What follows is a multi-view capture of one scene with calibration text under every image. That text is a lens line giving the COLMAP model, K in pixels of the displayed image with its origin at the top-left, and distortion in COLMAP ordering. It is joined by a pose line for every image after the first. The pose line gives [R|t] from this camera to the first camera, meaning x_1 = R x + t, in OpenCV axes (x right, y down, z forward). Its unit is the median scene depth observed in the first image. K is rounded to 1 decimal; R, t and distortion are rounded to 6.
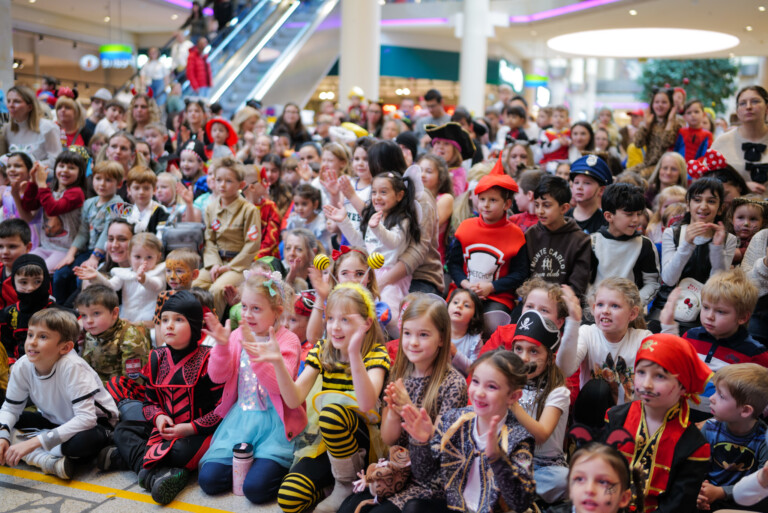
lens RADIAL K [[760.7, 0, 384.0], [0, 760.7, 256.5], [0, 0, 1]] dist [0.001741, 0.012161]
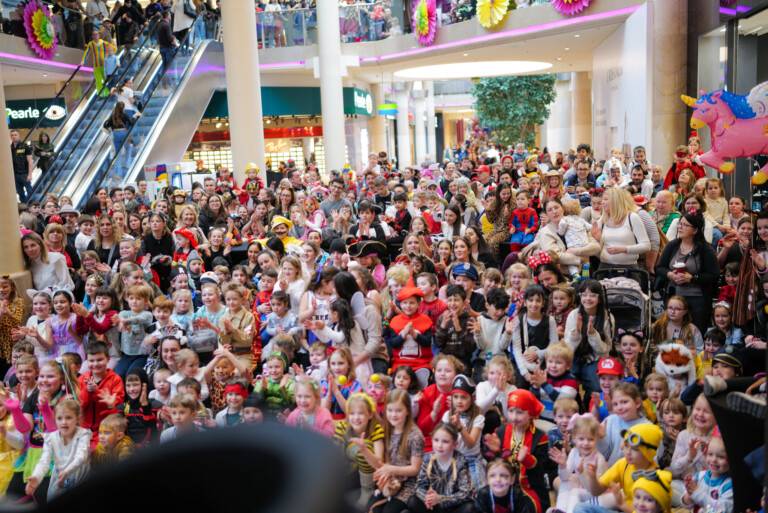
lens RADIAL K [[760.7, 0, 384.0], [0, 760.7, 256.5], [0, 0, 1]] dist [0.001741, 0.012161]
pose [[0.977344, -0.097278, 0.187976, -0.040141], [0.095232, 0.995256, 0.019908, -0.041228], [-0.189021, -0.001555, 0.981972, -0.110902]]
